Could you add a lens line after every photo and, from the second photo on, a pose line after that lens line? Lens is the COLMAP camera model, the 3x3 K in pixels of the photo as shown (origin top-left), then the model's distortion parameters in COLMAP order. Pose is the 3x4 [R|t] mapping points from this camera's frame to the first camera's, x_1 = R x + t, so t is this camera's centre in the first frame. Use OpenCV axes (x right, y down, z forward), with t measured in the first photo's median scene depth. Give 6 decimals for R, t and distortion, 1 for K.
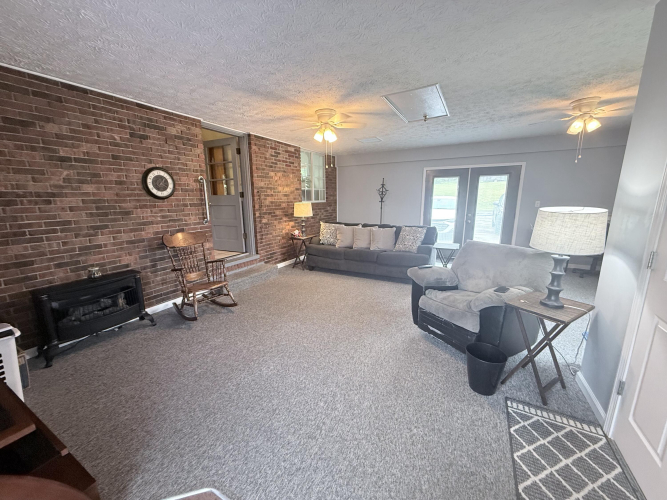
lens RADIAL K [[264.3, 0, 334.9], [0, 264.3, 250.1], [0, 0, 1]] dist [0.000600, 0.000167]
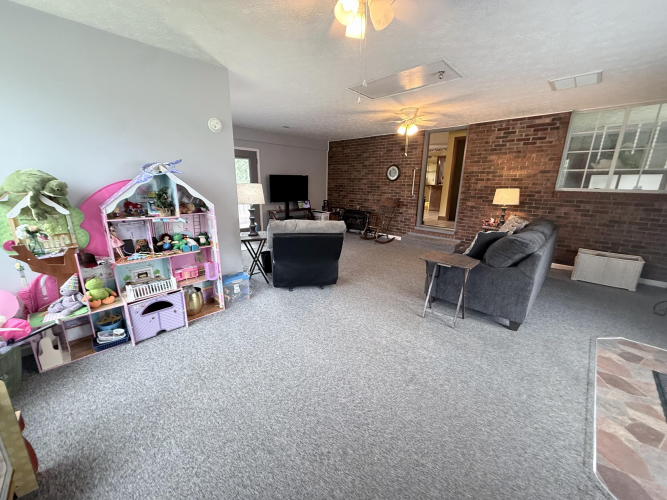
lens RADIAL K [[264.3, 0, 330.9], [0, 264.3, 250.8], [0, 0, 1]] dist [0.000600, 0.000167]
pose [[-0.280320, 0.246926, -0.927603, 1.877359], [-0.202316, 0.929442, 0.308555, -0.300751], [0.938344, 0.274164, -0.210584, 1.502114]]
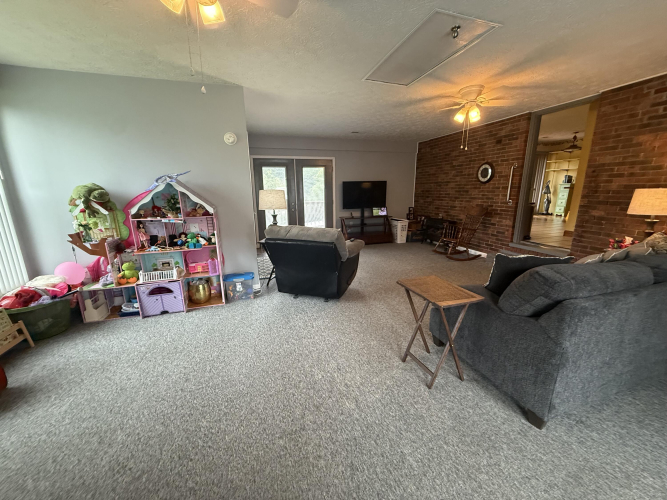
lens RADIAL K [[264.3, 0, 331.2], [0, 264.3, 250.6], [0, 0, 1]] dist [0.000600, 0.000167]
pose [[-0.704880, 0.176377, -0.687048, 1.456512], [-0.122756, 0.923645, 0.363057, -0.374665], [0.698624, 0.340251, -0.629408, 1.974007]]
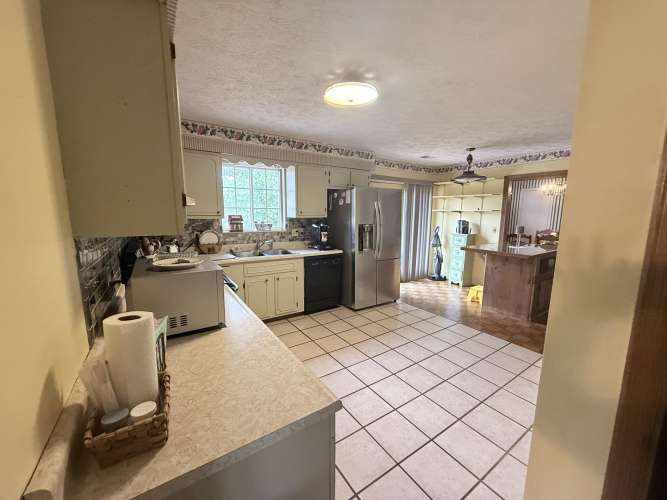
lens RADIAL K [[264.3, 0, 335.0], [0, 264.3, 248.9], [0, 0, 1]] dist [0.000600, 0.000167]
pose [[-0.465600, 0.135572, -0.874550, -0.866734], [-0.177174, 0.953912, 0.242200, -0.522378], [0.867079, 0.267716, -0.420122, 1.695762]]
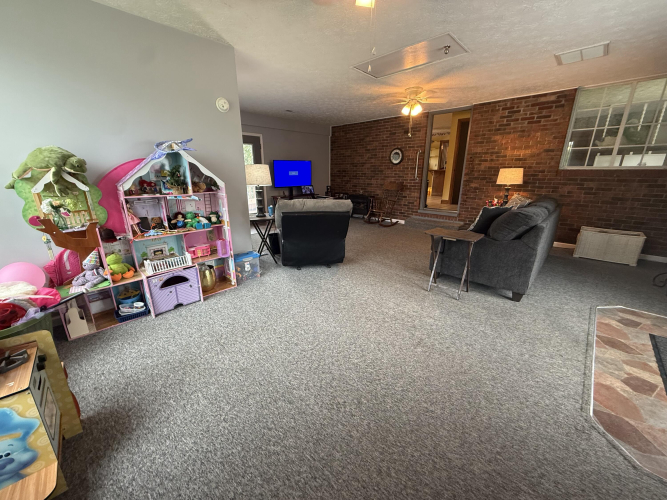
lens RADIAL K [[264.3, 0, 330.9], [0, 264.3, 250.7], [0, 0, 1]] dist [0.000600, 0.000167]
pose [[-0.282111, 0.283597, -0.916507, 1.931809], [-0.188294, 0.920363, 0.342749, -0.249568], [0.940722, 0.269266, -0.206246, 1.498821]]
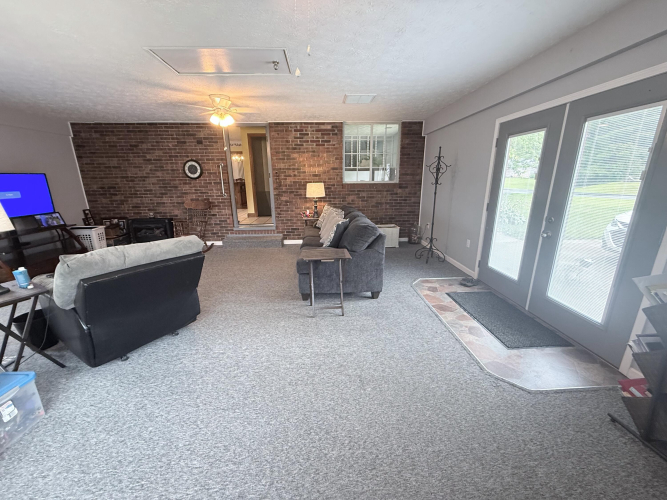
lens RADIAL K [[264.3, 0, 331.2], [0, 264.3, 250.8], [0, 0, 1]] dist [0.000600, 0.000167]
pose [[0.507929, 0.230431, -0.830006, 1.679580], [-0.163644, 0.971821, 0.169659, -0.237483], [0.845712, 0.049651, 0.531325, 1.159400]]
